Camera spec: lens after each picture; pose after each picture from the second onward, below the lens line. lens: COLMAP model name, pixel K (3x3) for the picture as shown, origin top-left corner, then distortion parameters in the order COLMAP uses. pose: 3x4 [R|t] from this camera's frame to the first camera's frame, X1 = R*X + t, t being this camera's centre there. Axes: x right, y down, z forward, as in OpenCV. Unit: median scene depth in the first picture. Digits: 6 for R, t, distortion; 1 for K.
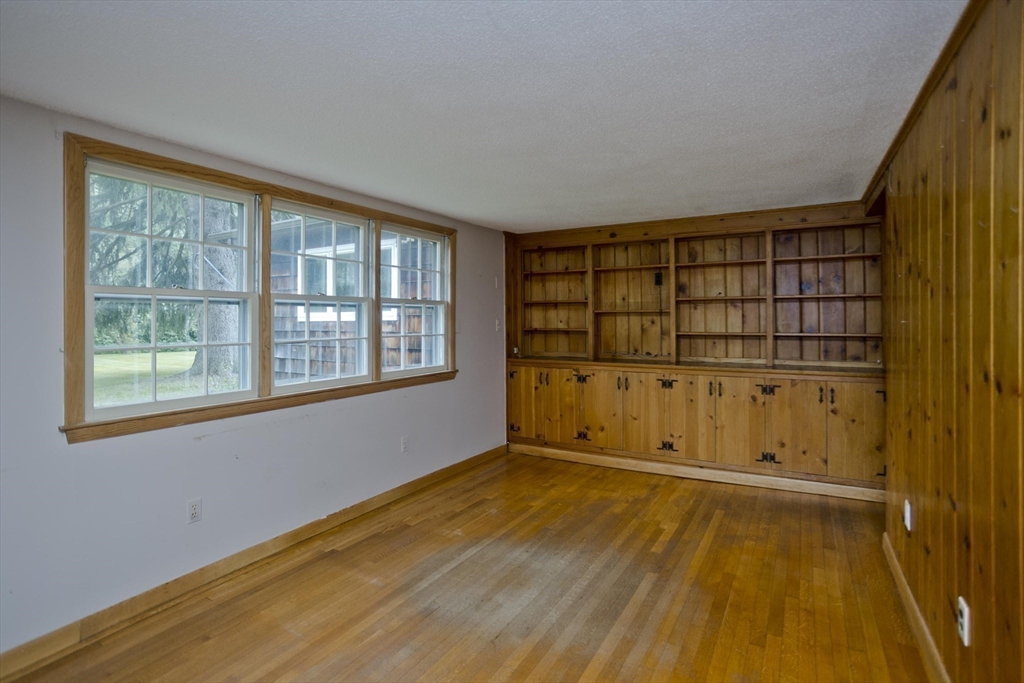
lens RADIAL K [[501.8, 0, 503.9], [0, 501.8, 317.5], [0, 0, 1]] dist [-0.051169, 0.031400]
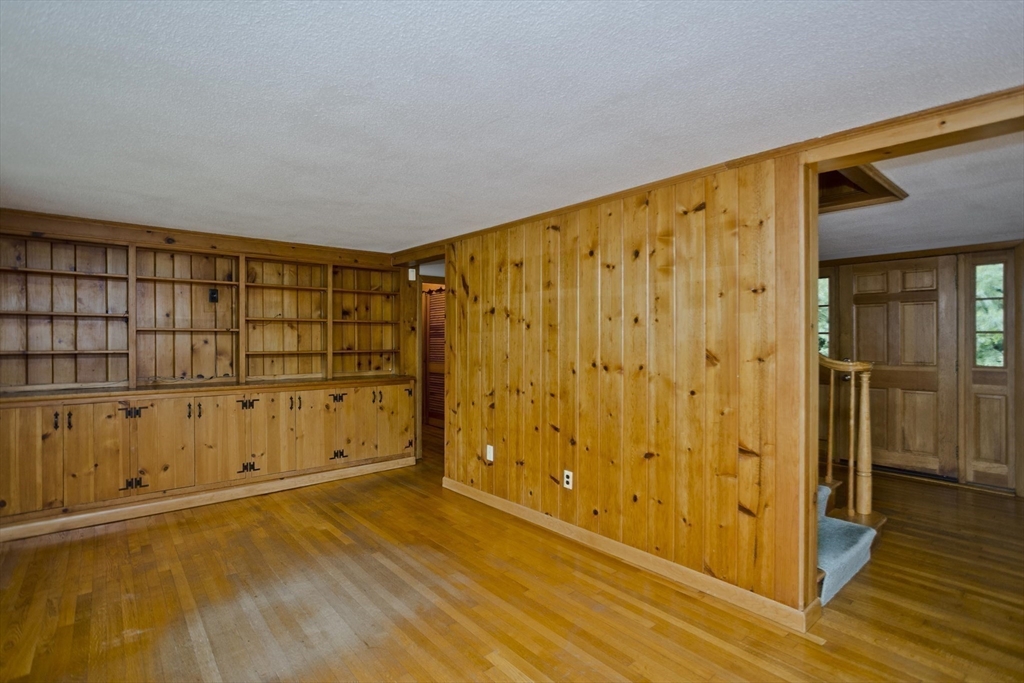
lens RADIAL K [[515.8, 0, 514.6], [0, 515.8, 333.9], [0, 0, 1]] dist [-0.047562, 0.033356]
pose [[0.324612, 0.011190, 0.945781, -0.478308], [-0.008059, 0.999926, -0.009065, -0.001259], [-0.945813, -0.004679, 0.324678, 0.181246]]
